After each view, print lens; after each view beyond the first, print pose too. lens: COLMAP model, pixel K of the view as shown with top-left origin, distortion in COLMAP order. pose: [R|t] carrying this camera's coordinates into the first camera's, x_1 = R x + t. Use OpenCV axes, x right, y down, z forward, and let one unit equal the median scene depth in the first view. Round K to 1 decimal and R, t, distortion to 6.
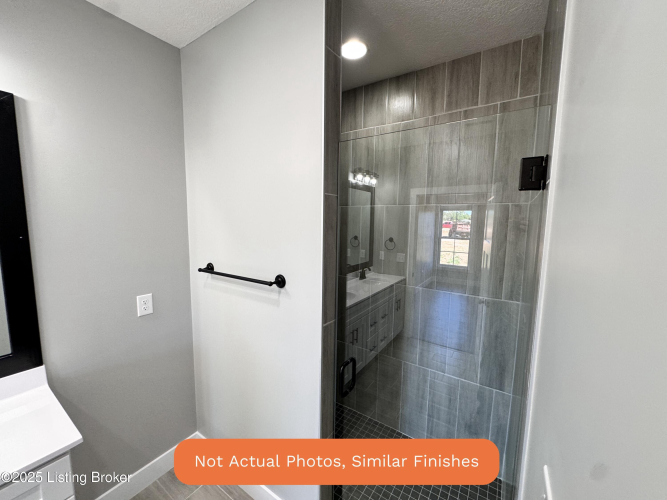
lens RADIAL K [[266.0, 0, 333.0], [0, 266.0, 248.5], [0, 0, 1]] dist [-0.000486, -0.000091]
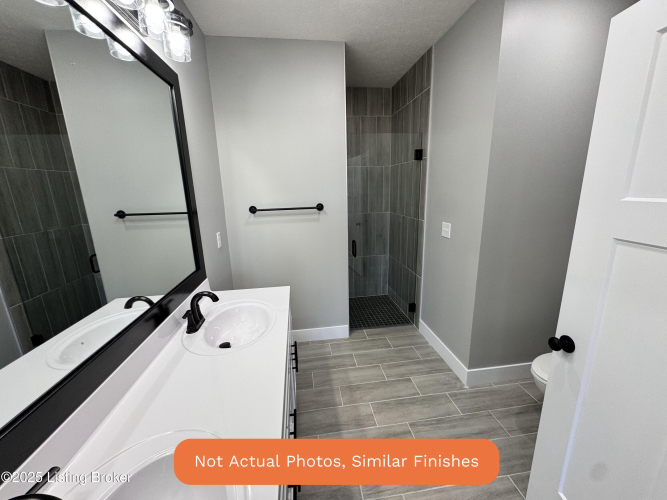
lens RADIAL K [[266.0, 0, 333.0], [0, 266.0, 248.5], [0, 0, 1]] dist [-0.000486, -0.000091]
pose [[0.752272, -0.186656, 0.631859, -1.234383], [0.112365, 0.981327, 0.156113, 0.114566], [-0.649200, -0.046440, 0.759199, -0.443384]]
